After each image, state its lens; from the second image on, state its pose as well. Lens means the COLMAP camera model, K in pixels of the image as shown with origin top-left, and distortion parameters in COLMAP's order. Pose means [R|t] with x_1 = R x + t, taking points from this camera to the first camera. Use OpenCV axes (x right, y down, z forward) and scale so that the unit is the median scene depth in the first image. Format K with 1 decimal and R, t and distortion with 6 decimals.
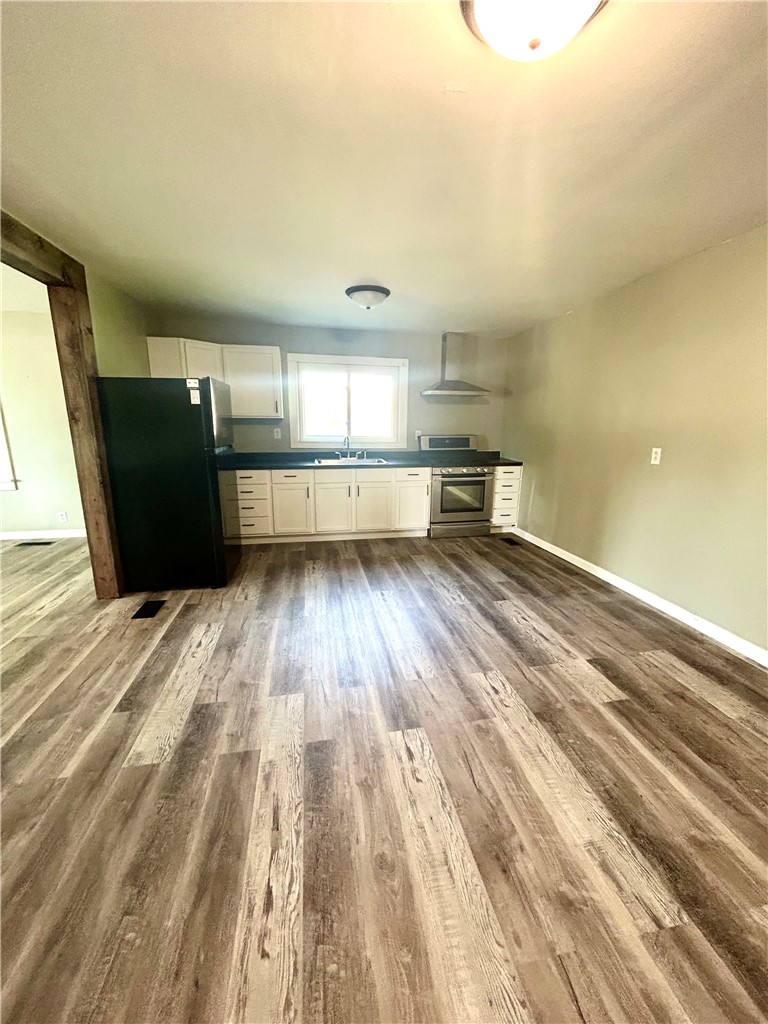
lens RADIAL K [[408.2, 0, 384.0], [0, 408.2, 512.0], [0, 0, 1]] dist [-0.000693, -0.000085]
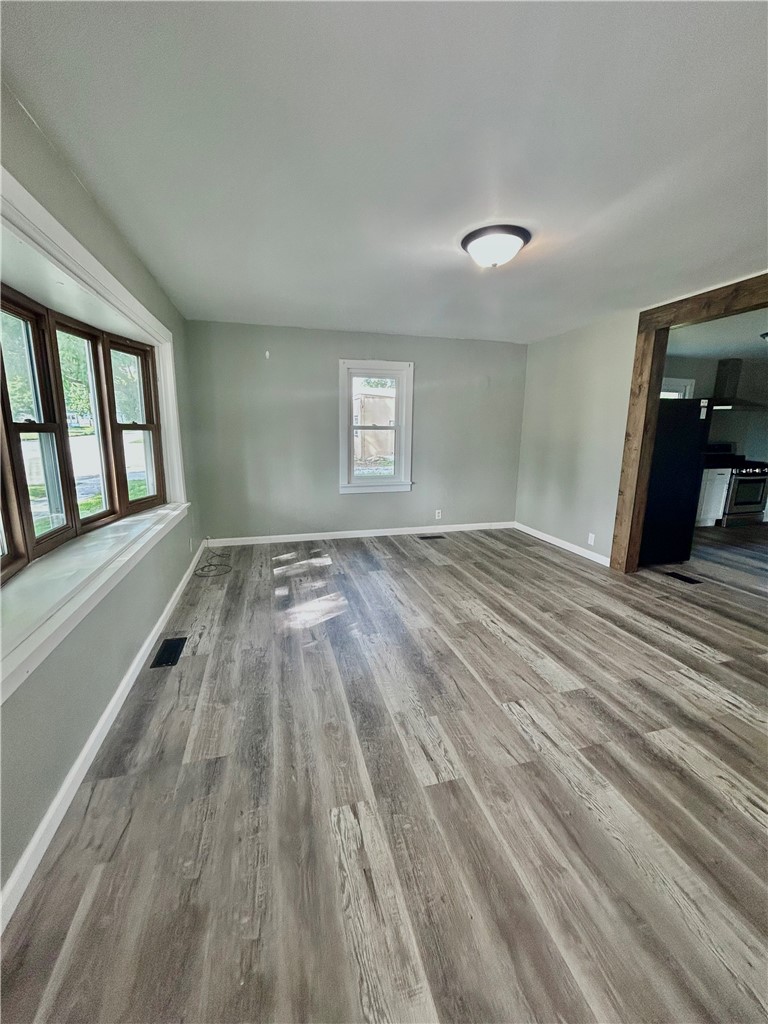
lens RADIAL K [[408.2, 0, 384.0], [0, 408.2, 512.0], [0, 0, 1]] dist [-0.000693, -0.000085]
pose [[0.995881, -0.019757, 0.088486, -0.431416], [0.021594, 0.999570, -0.019855, 0.009708], [-0.088056, 0.021684, 0.995879, -0.052755]]
